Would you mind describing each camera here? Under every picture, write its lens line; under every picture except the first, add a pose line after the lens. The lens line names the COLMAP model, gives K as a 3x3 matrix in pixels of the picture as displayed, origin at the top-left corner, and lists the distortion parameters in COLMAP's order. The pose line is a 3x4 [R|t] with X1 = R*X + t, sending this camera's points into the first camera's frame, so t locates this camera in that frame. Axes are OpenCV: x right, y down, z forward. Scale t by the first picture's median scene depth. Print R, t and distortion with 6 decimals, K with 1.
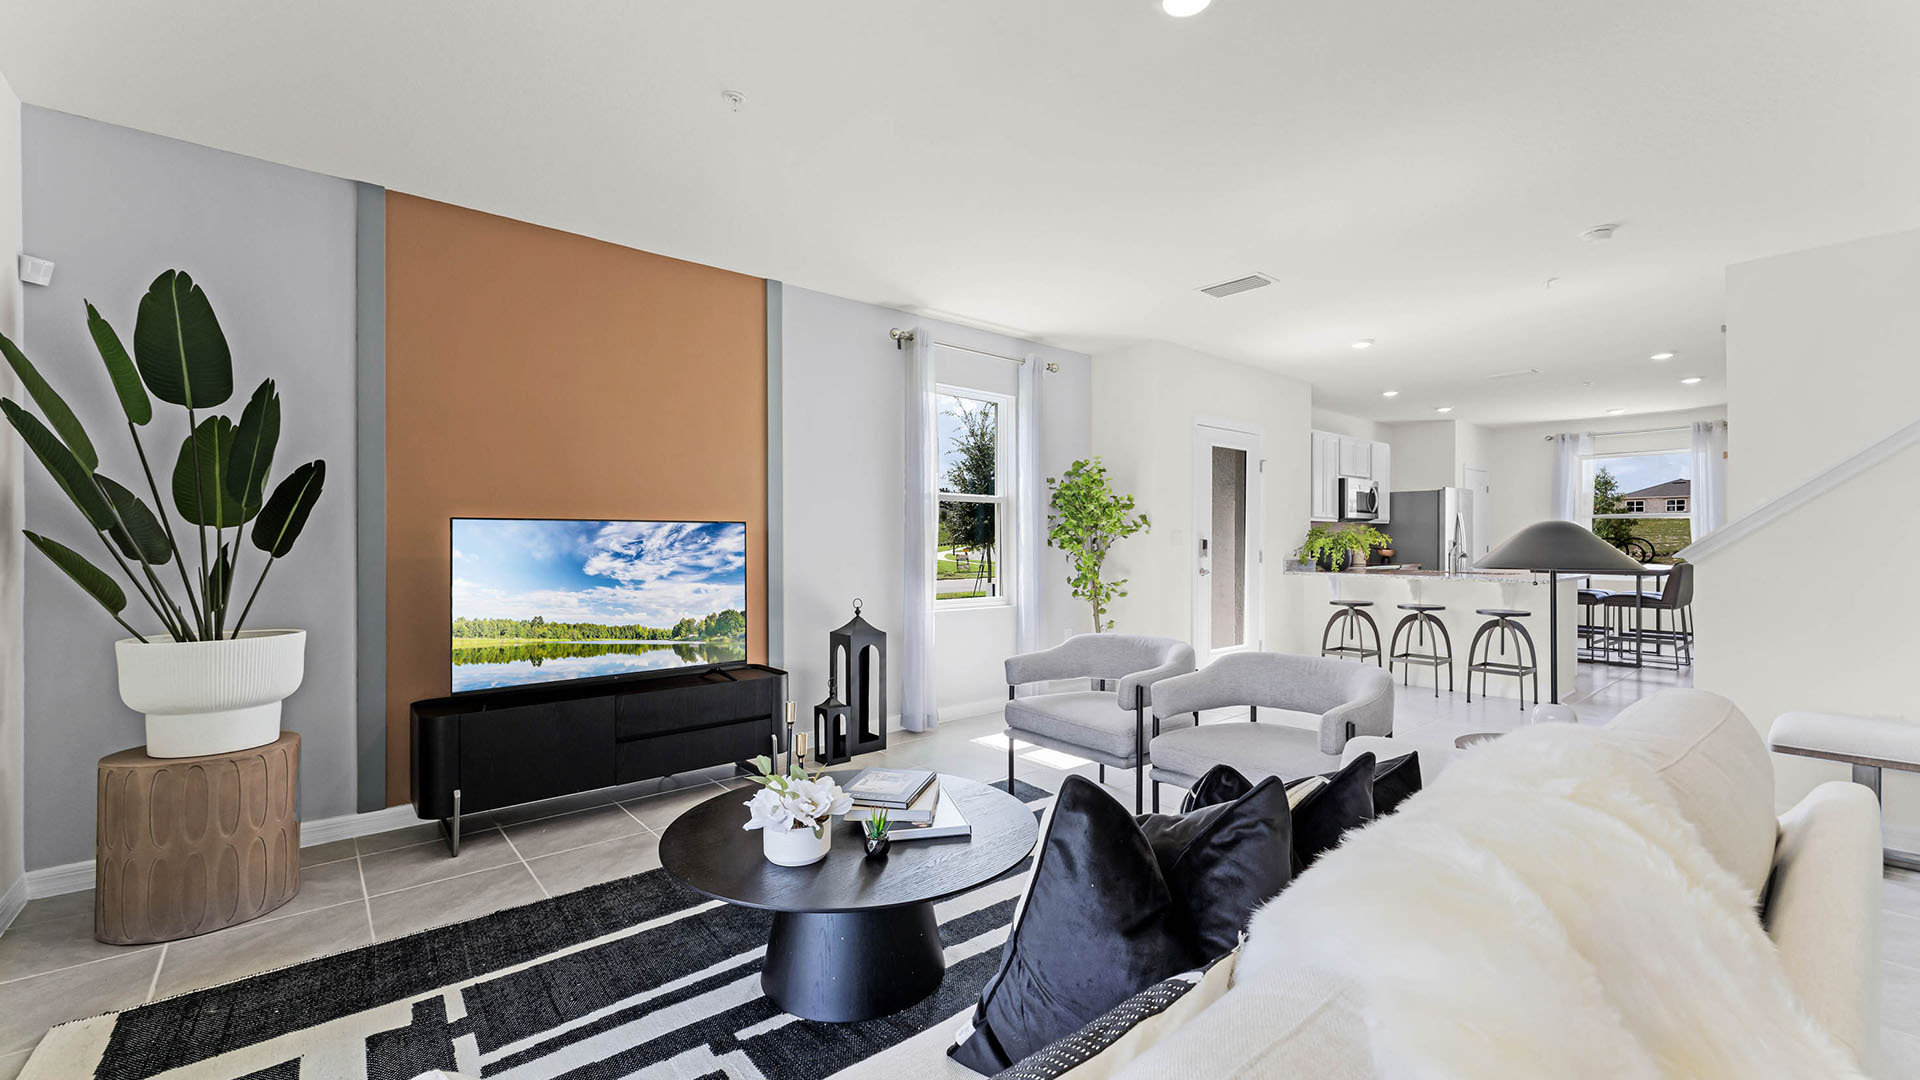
lens RADIAL K [[794.7, 0, 963.2], [0, 794.7, 544.2], [0, 0, 1]] dist [0.000985, 0.000780]
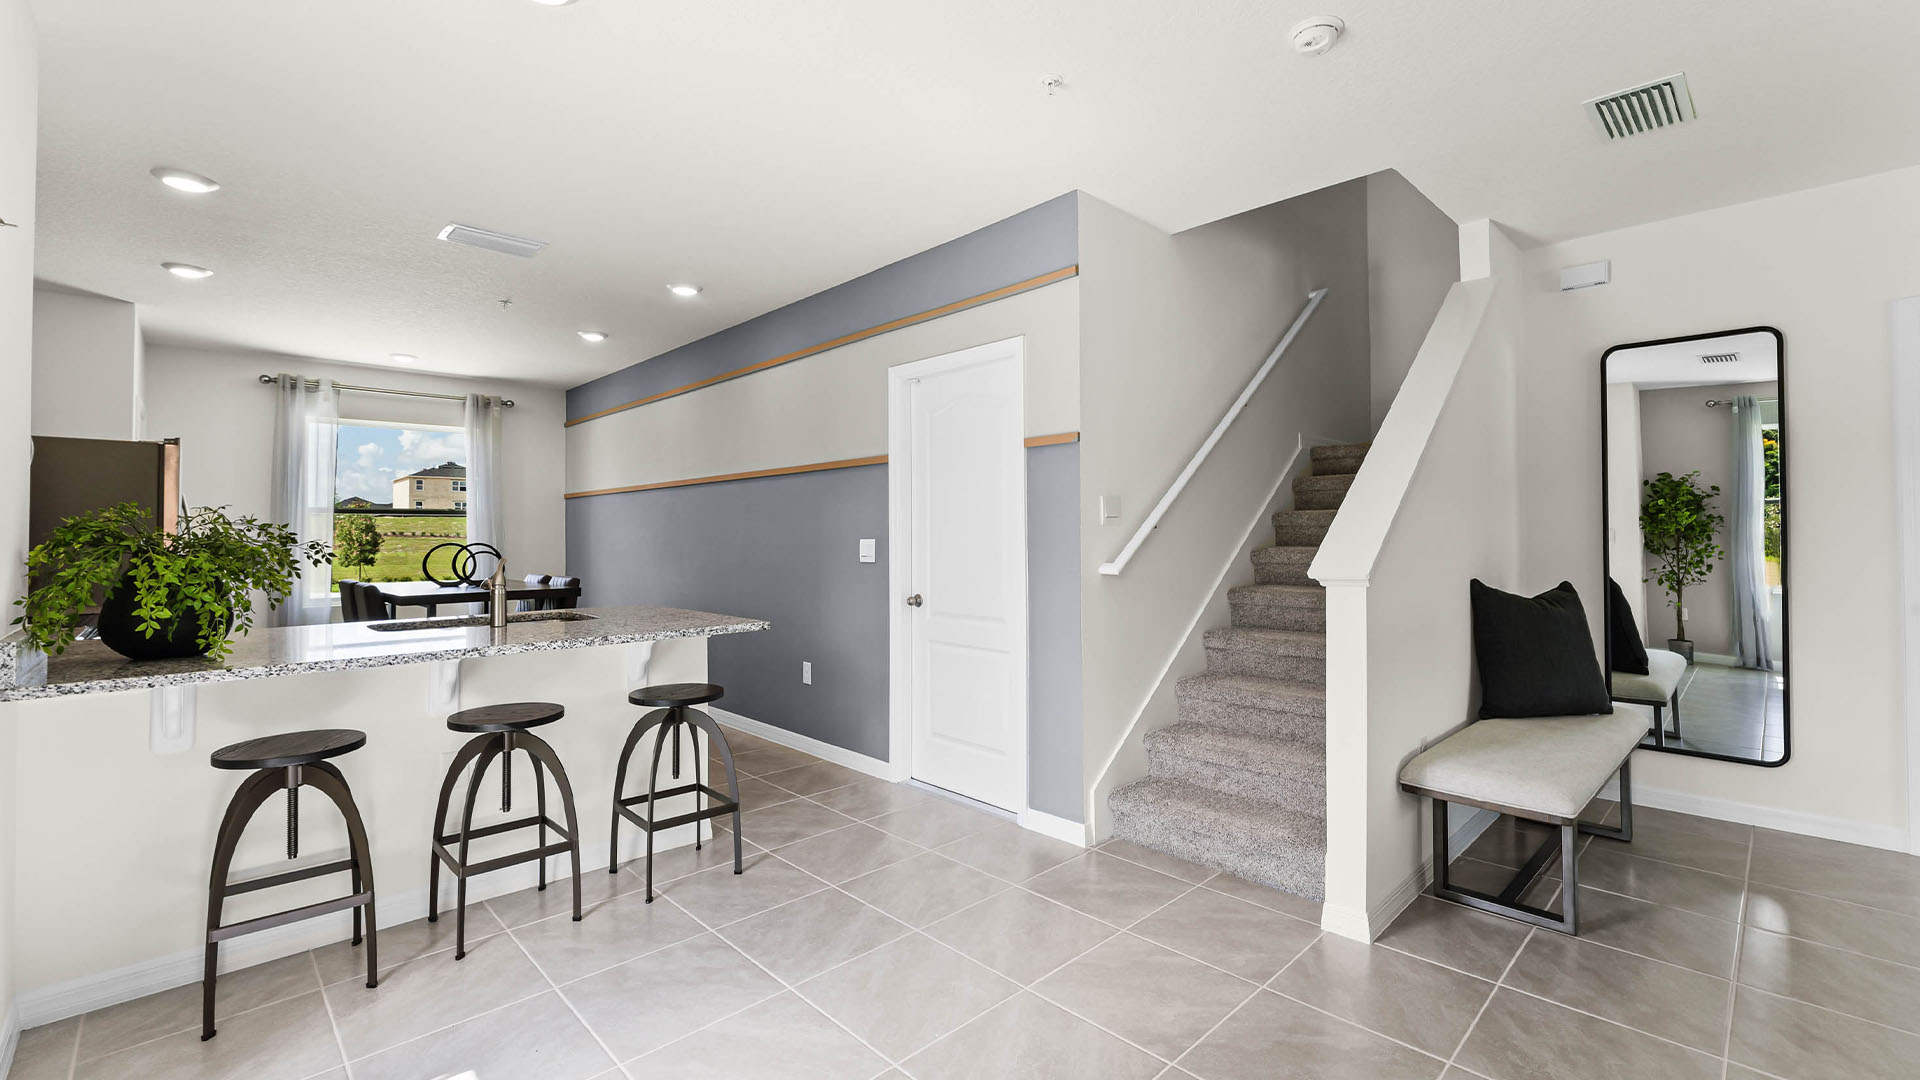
lens RADIAL K [[794.7, 0, 978.7], [0, 794.7, 542.0], [0, 0, 1]] dist [0.000985, 0.000780]
pose [[-0.065681, -0.010253, 0.997788, 0.096170], [0.014754, 0.999828, 0.011245, -0.007919], [-0.997732, 0.015460, -0.065518, 0.552772]]
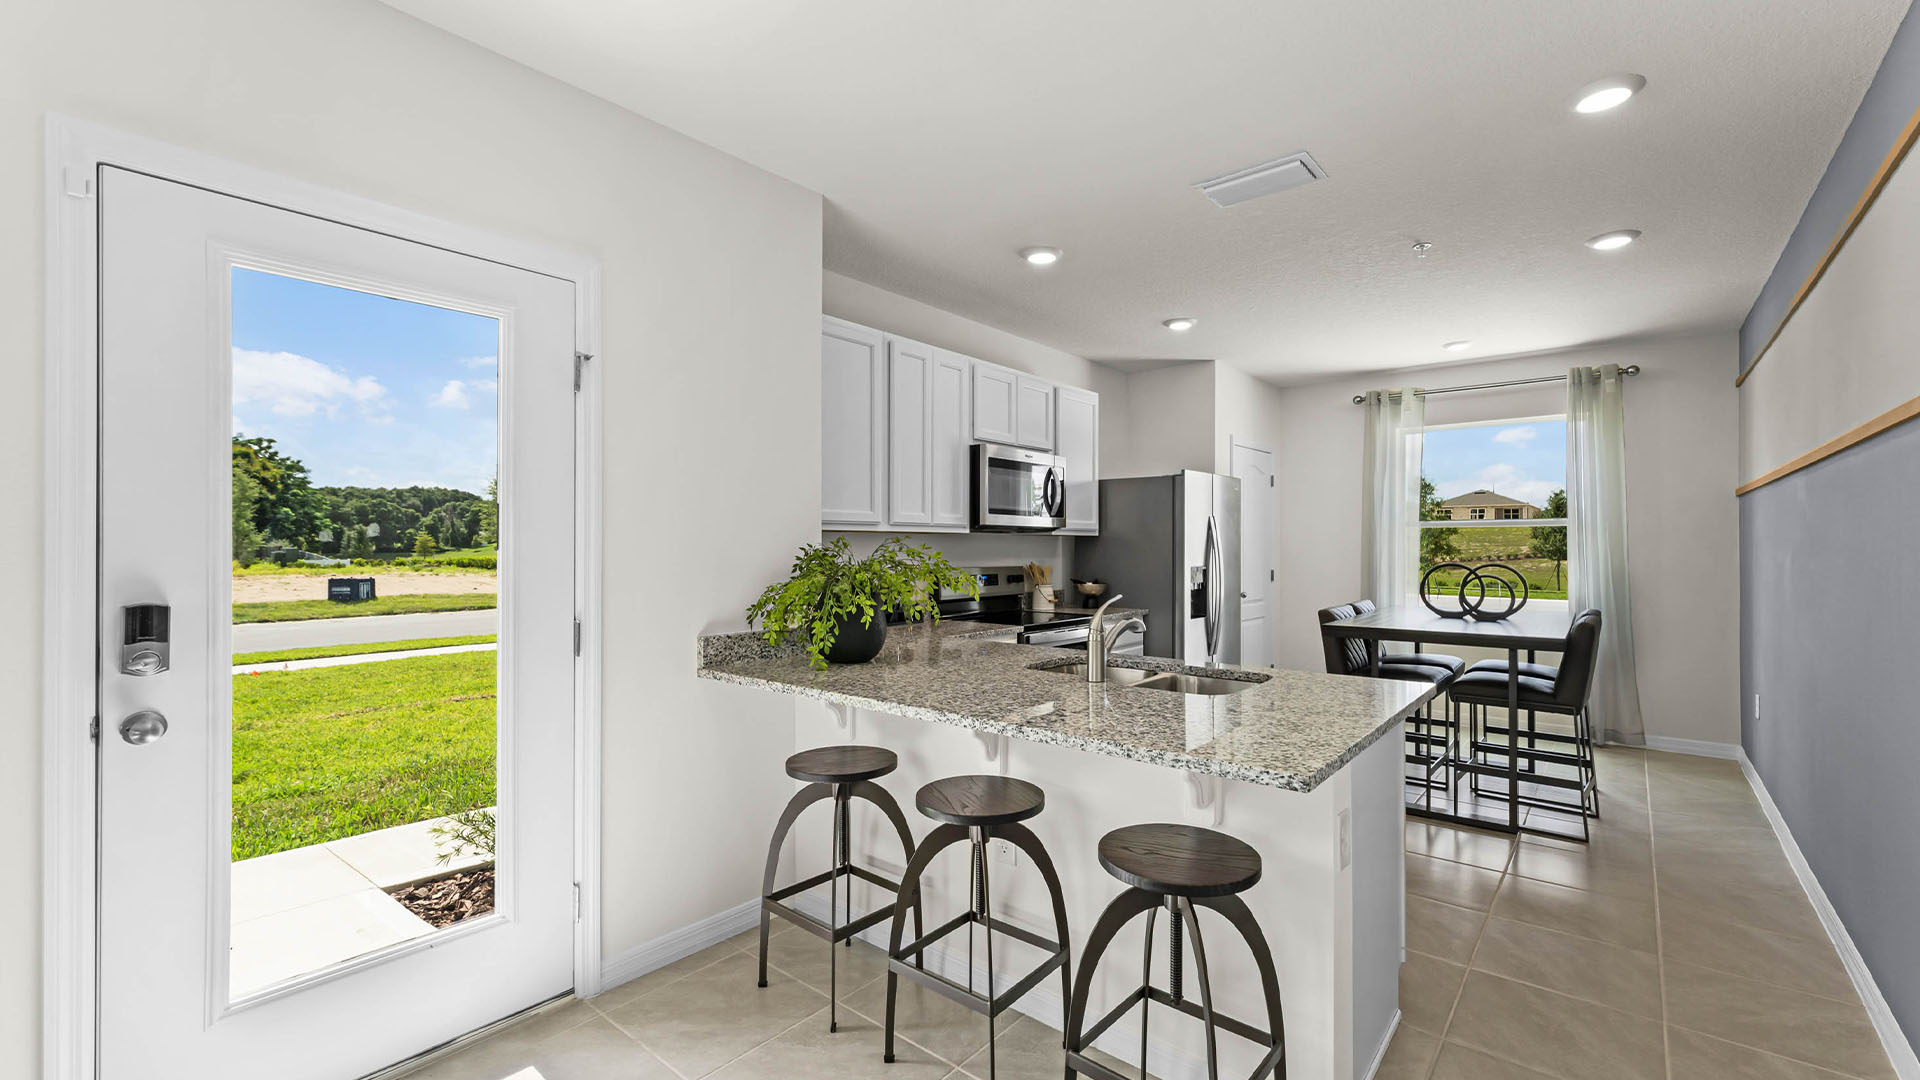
lens RADIAL K [[794.7, 0, 972.9], [0, 794.7, 550.5], [0, 0, 1]] dist [0.000985, 0.000780]
pose [[0.985963, -0.000669, 0.166962, 0.367001], [0.000474, 0.999999, 0.001211, -0.016456], [-0.166963, -0.001115, 0.985963, 0.478921]]
